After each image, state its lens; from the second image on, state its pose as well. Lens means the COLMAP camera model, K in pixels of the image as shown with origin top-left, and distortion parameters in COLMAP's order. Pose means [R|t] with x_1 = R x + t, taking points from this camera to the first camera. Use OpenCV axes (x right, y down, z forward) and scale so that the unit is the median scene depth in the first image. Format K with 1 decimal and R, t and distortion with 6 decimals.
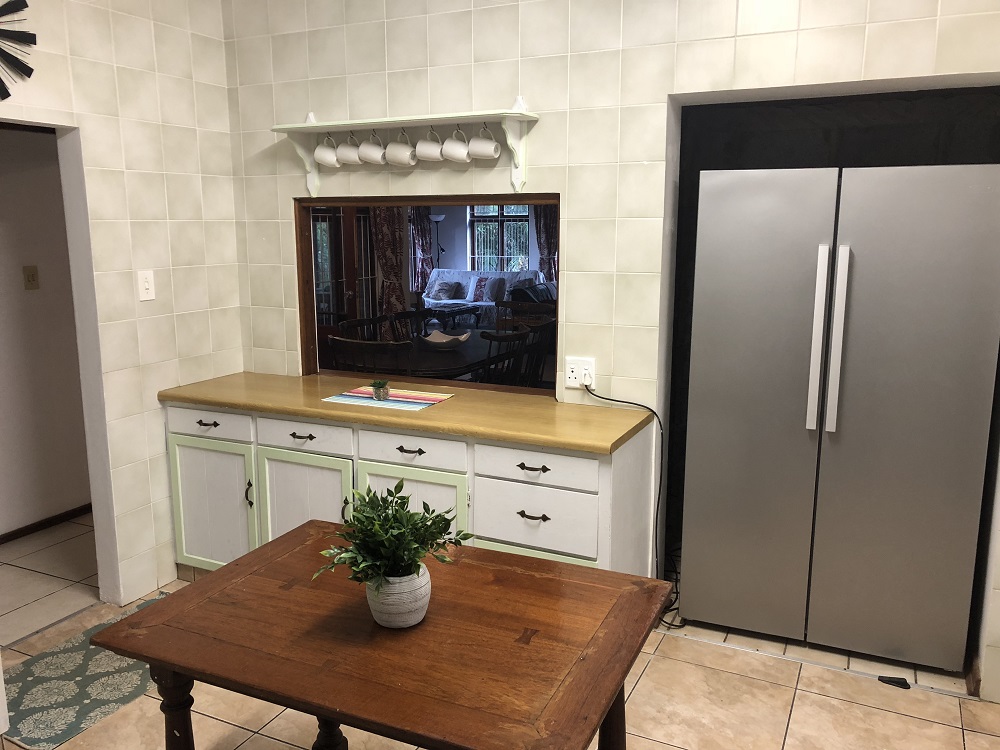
lens RADIAL K [[810.9, 0, 499.8], [0, 810.9, 375.6], [0, 0, 1]] dist [0.013381, -0.000492]
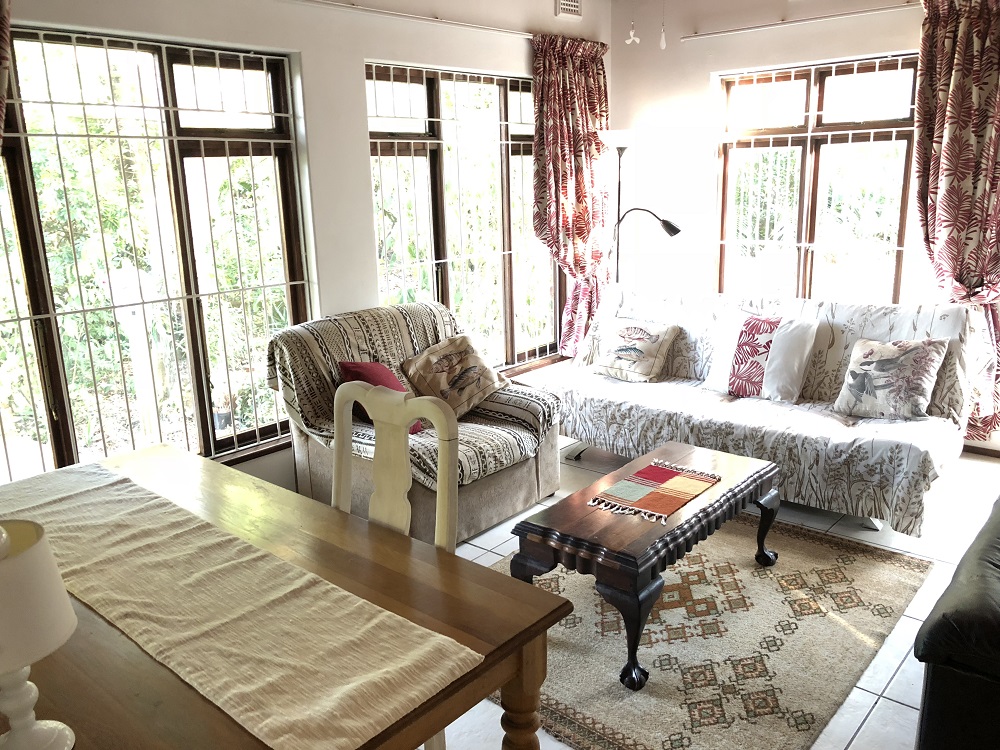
lens RADIAL K [[810.9, 0, 497.6], [0, 810.9, 373.7], [0, 0, 1]] dist [0.013381, -0.000492]
pose [[0.963923, 0.034370, -0.263952, -0.035568], [-0.016581, 0.997456, 0.069332, -0.119796], [0.265663, -0.062454, 0.962041, 0.660905]]
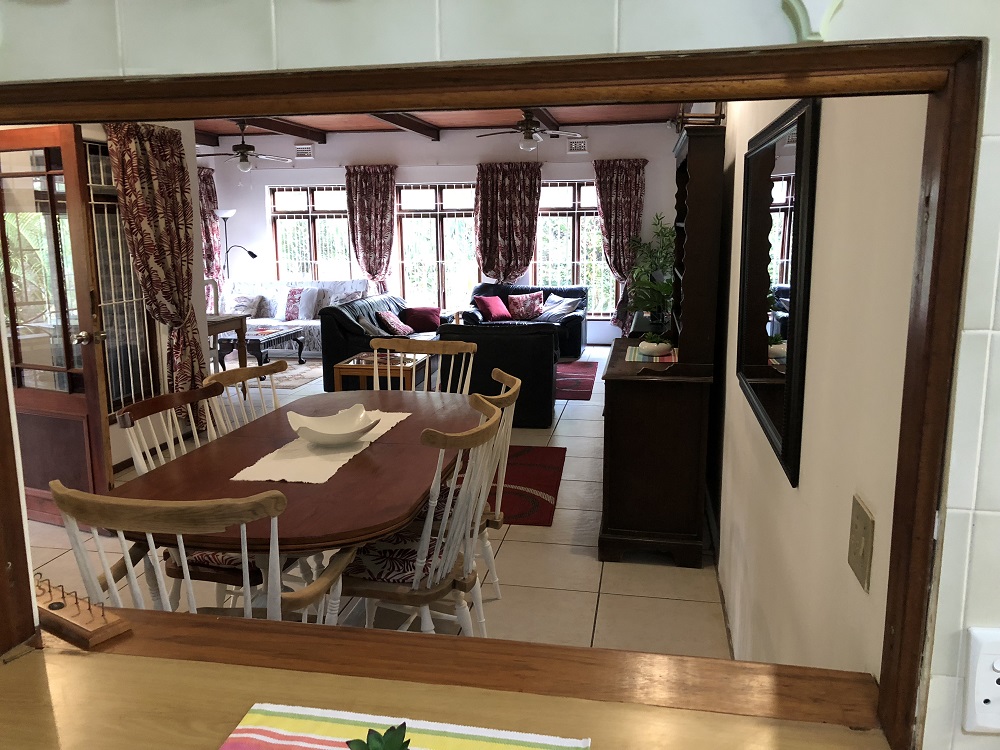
lens RADIAL K [[810.9, 0, 497.6], [0, 810.9, 375.6], [0, 0, 1]] dist [0.013381, -0.000492]
pose [[0.966259, -0.057694, 0.251029, -0.034080], [0.056315, 0.998333, 0.012679, -0.035840], [-0.251342, 0.001885, 0.967897, 0.187592]]
